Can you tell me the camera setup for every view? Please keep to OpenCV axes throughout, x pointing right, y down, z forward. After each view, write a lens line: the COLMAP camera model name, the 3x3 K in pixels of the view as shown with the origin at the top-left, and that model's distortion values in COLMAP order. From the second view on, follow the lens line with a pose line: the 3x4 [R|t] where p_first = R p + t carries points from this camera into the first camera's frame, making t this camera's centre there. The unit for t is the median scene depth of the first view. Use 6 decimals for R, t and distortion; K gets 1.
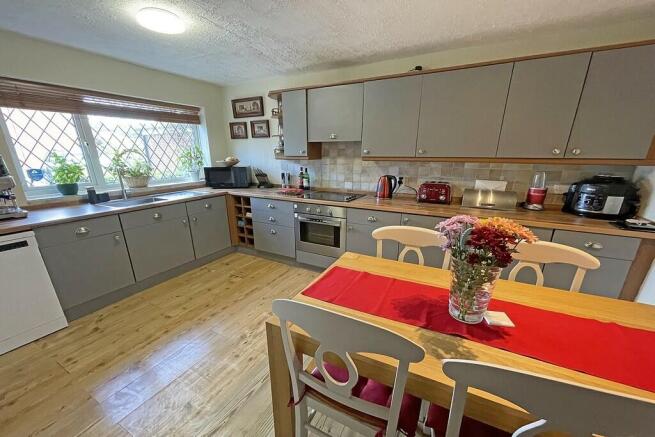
lens RADIAL K [[260.1, 0, 324.2], [0, 260.1, 237.7], [0, 0, 1]] dist [0.000010, 0.000850]
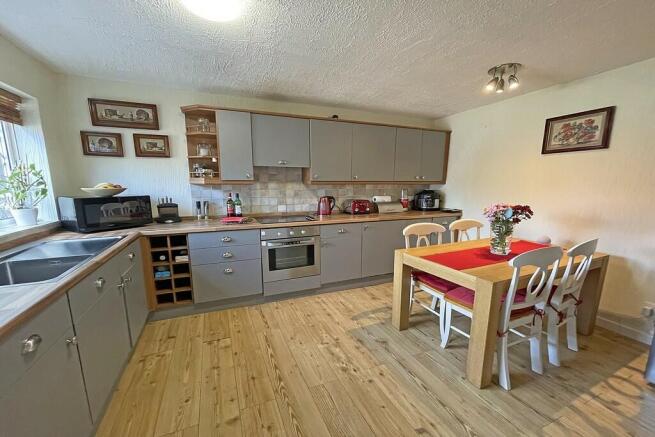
lens RADIAL K [[264.5, 0, 325.8], [0, 264.5, 230.8], [0, 0, 1]] dist [0.001158, 0.000394]
pose [[0.618225, -0.140126, 0.773410, -0.622691], [0.246170, 0.968995, -0.021214, -0.051681], [-0.746457, 0.203505, 0.633551, 0.227760]]
